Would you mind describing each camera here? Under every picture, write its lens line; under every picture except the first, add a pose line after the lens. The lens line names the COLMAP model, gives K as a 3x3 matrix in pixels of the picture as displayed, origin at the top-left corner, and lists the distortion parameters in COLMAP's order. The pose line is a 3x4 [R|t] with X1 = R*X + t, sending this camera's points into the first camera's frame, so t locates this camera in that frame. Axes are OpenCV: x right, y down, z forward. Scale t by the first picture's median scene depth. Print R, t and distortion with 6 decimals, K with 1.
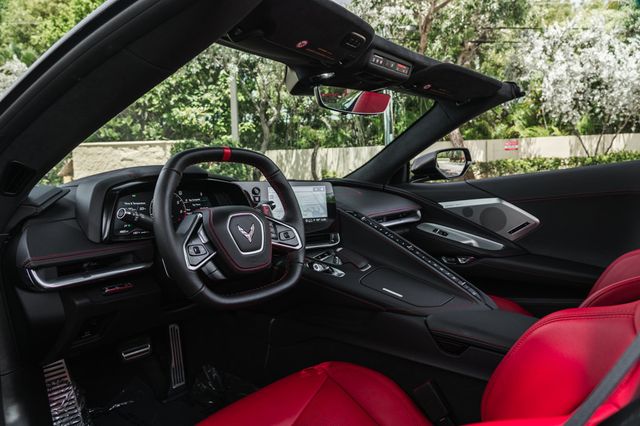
lens RADIAL K [[410.8, 0, 320.0], [0, 410.8, 213.0], [0, 0, 1]] dist [-0.001473, -0.000099]
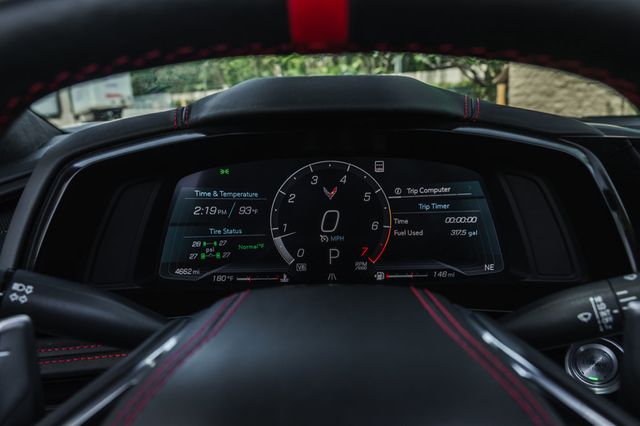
lens RADIAL K [[522.0, 0, 320.0], [0, 522.0, 213.0], [0, 0, 1]] dist [-0.041105, -0.000605]
pose [[0.635914, 0.176676, -0.751265, -0.062974], [-0.062725, 0.982055, 0.177857, -0.080714], [0.769206, -0.065979, 0.635585, 0.699394]]
